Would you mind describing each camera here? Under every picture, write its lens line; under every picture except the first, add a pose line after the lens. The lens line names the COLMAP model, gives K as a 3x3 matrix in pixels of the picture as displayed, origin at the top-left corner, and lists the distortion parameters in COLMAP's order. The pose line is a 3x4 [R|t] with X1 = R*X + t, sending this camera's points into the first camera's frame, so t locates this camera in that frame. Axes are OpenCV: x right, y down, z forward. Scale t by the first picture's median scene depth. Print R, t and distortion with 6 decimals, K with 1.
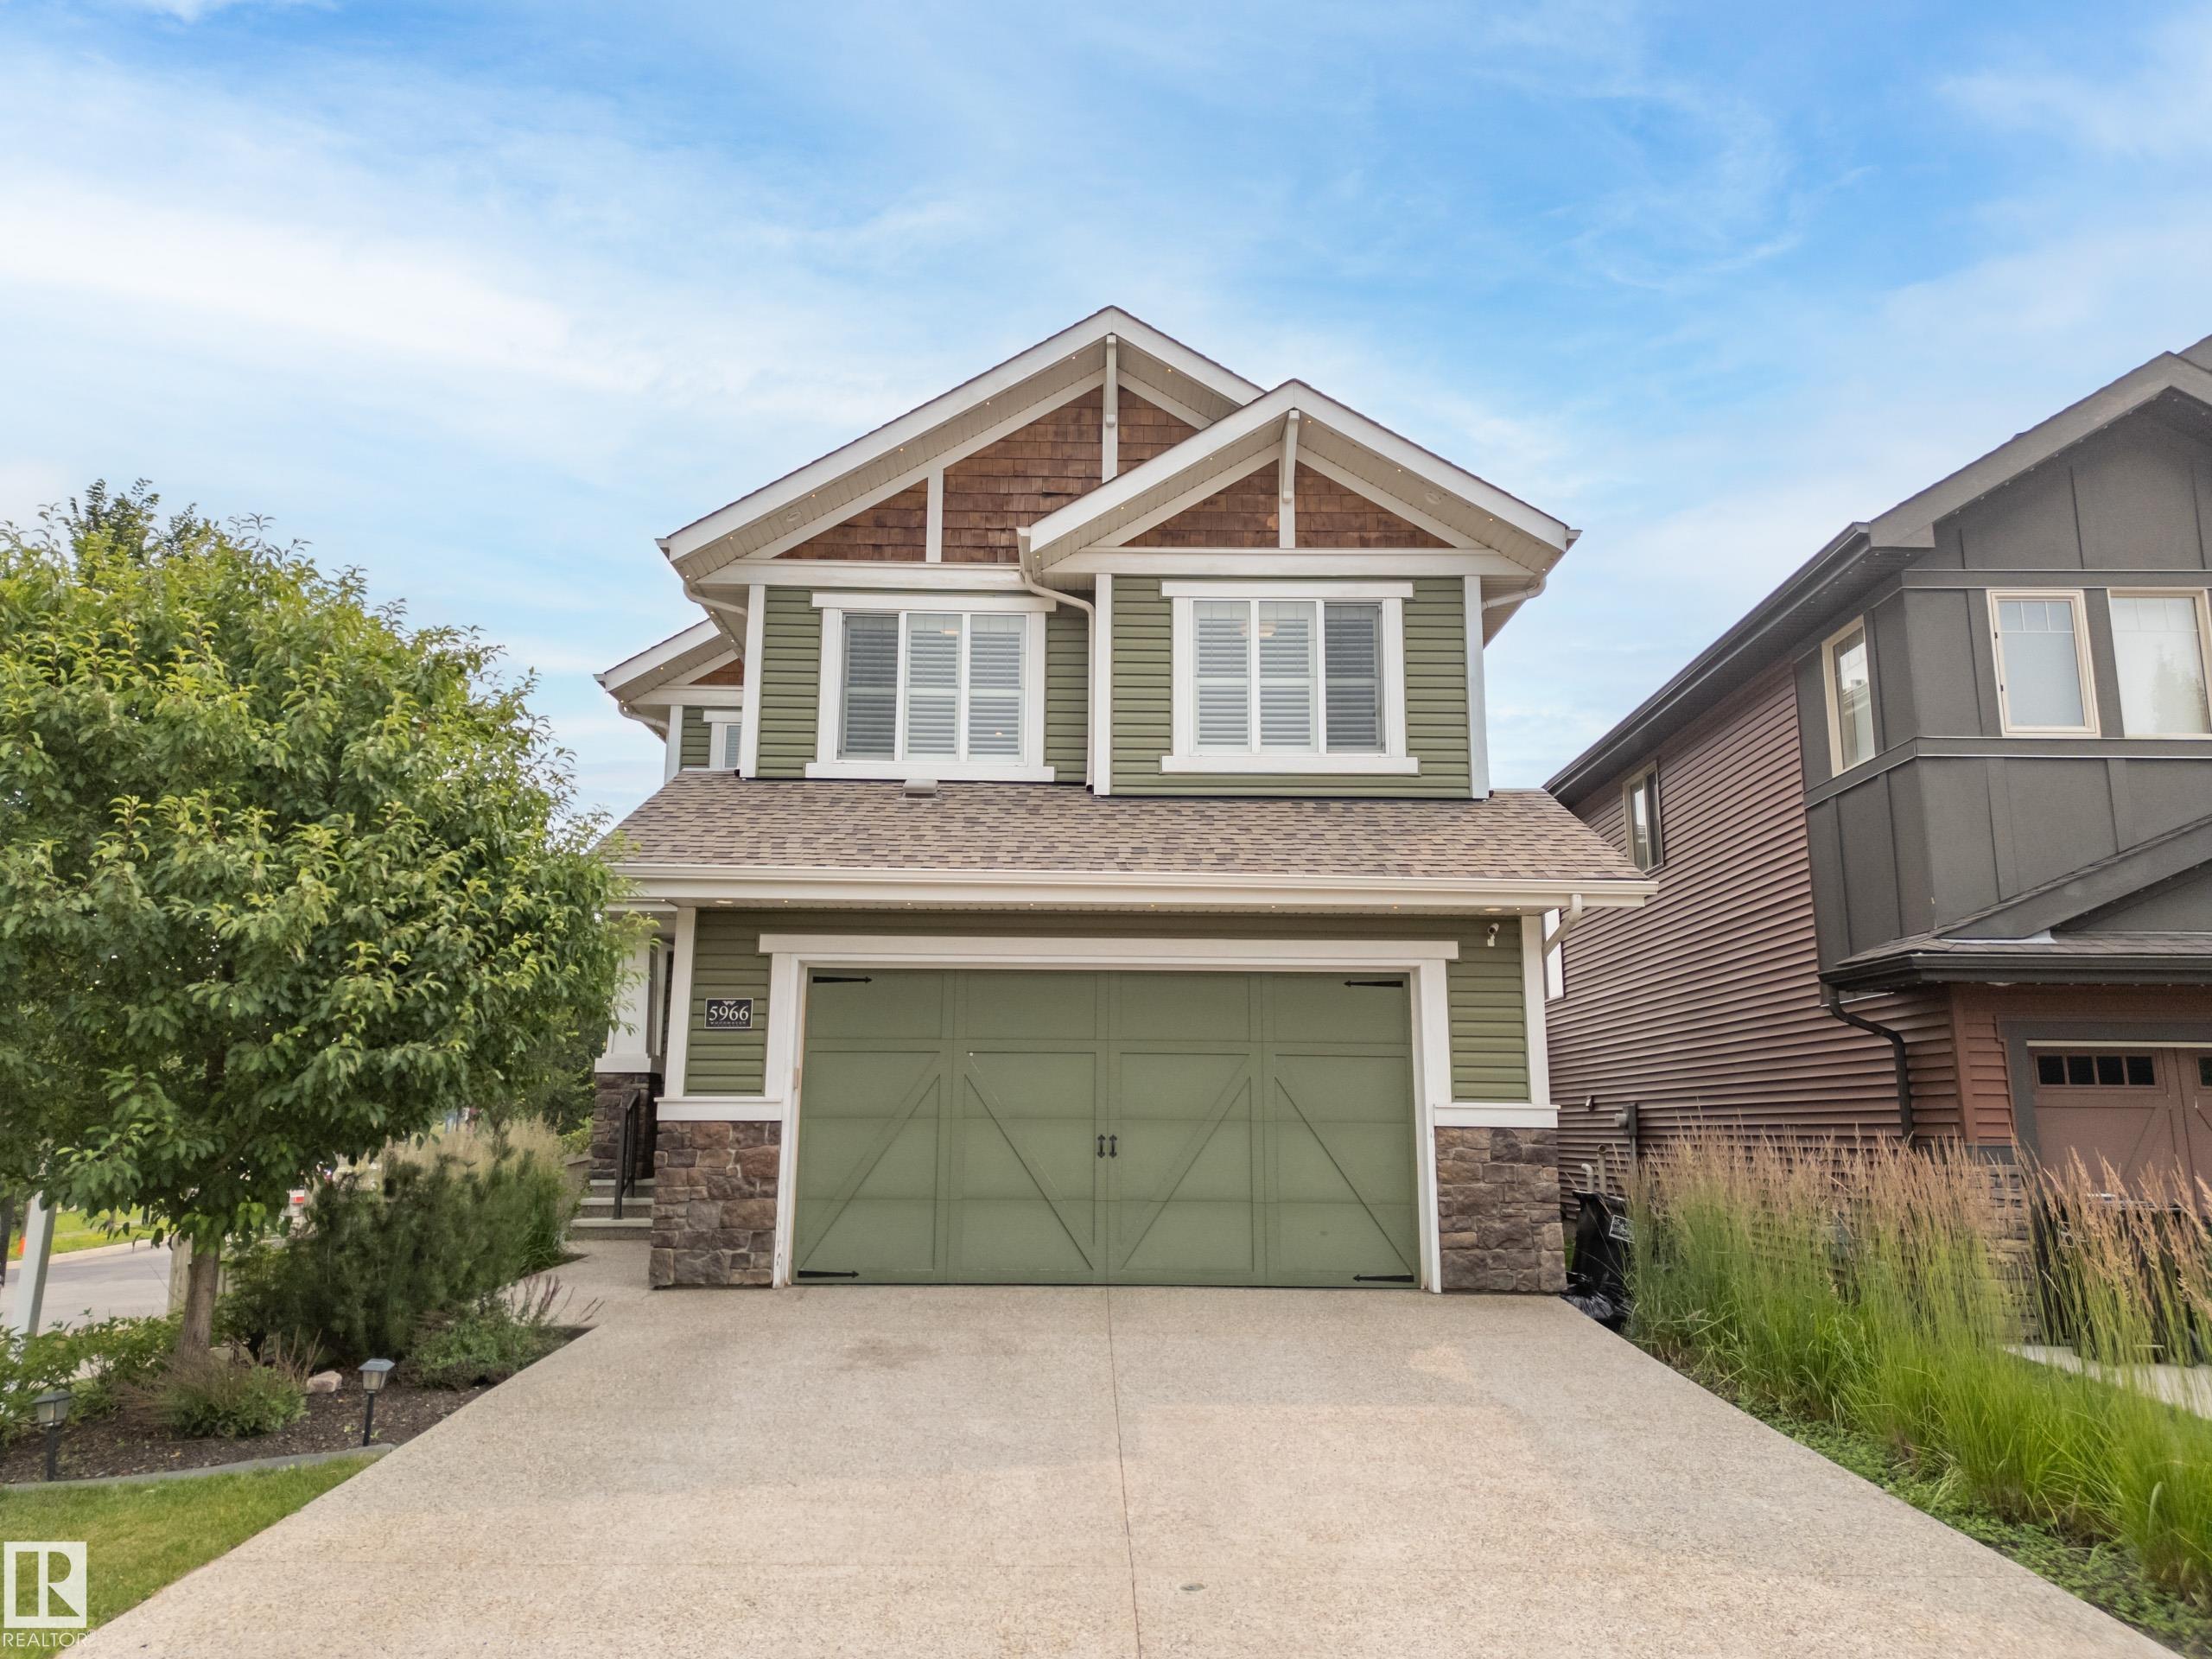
lens RADIAL K [[1563.8, 0, 1111.3], [0, 1563.8, 820.1], [0, 0, 1]] dist [0.013346, -0.000769]
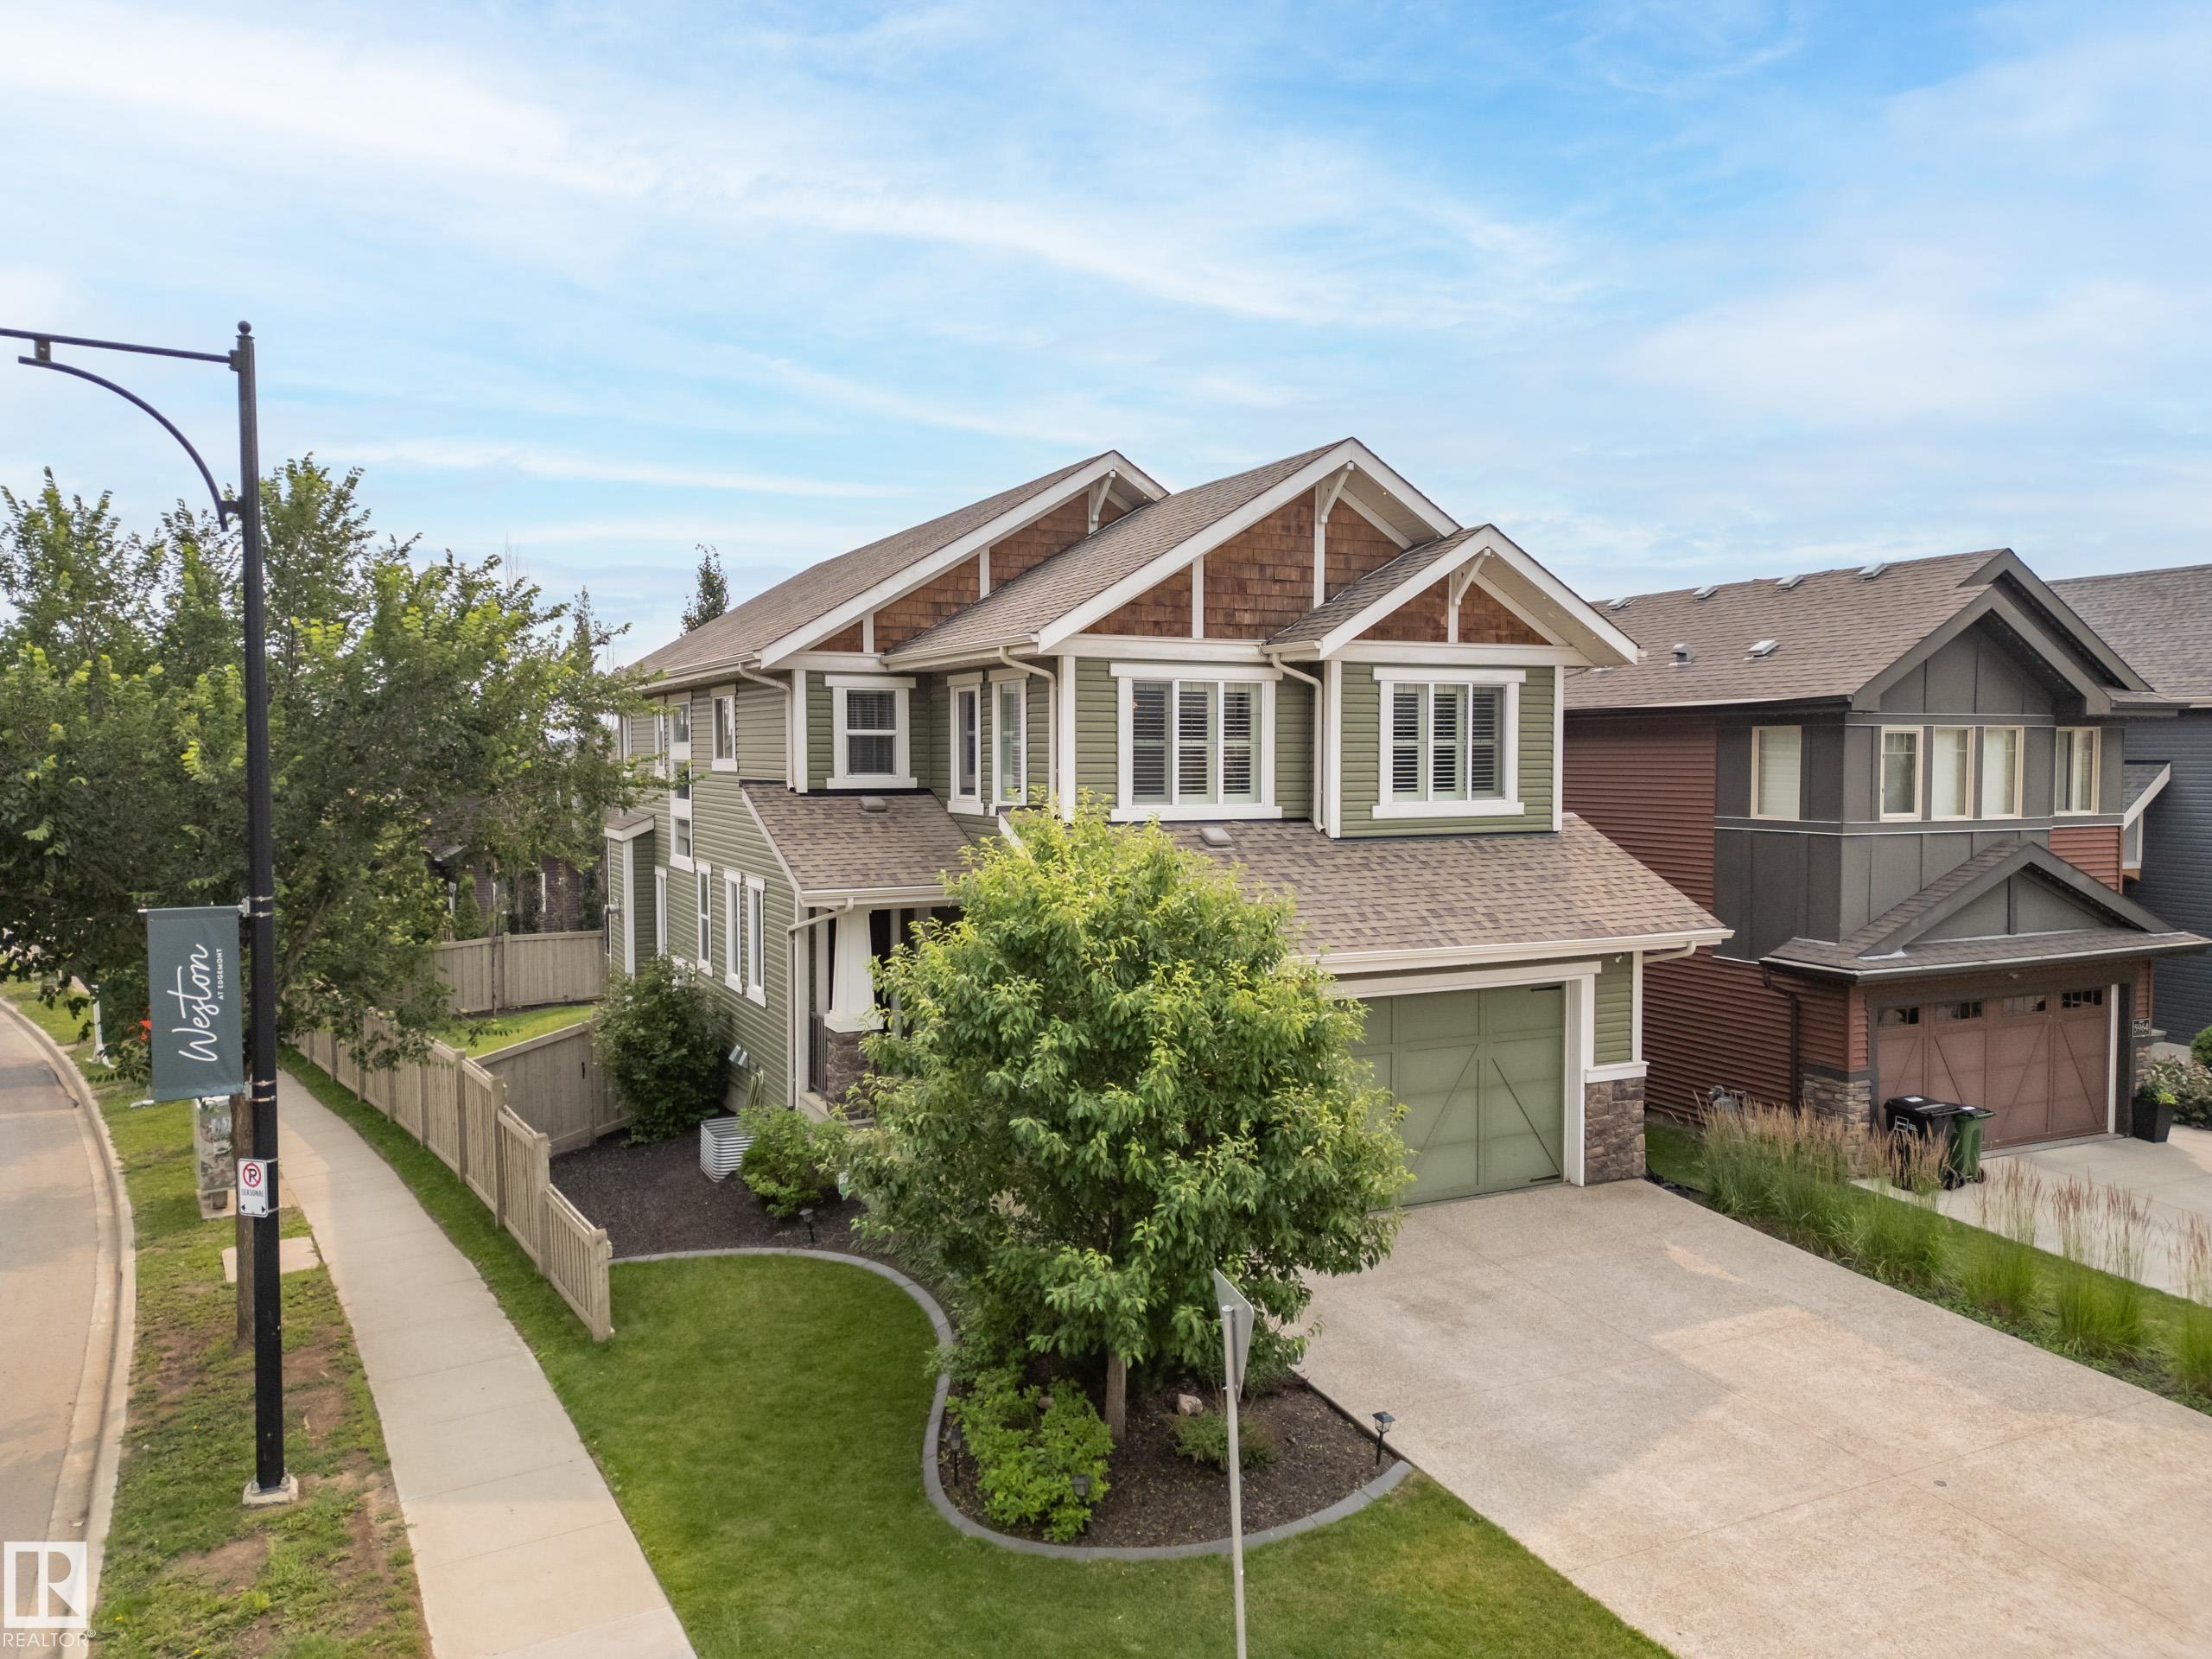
lens RADIAL K [[1527.8, 0, 1102.3], [0, 1527.8, 832.2], [0, 0, 1]] dist [-0.010553, -0.002981]
pose [[0.911431, -0.028174, 0.410488, -0.691360], [-0.072532, 0.971028, 0.227694, -0.290293], [-0.405010, -0.237300, 0.882981, -0.057344]]
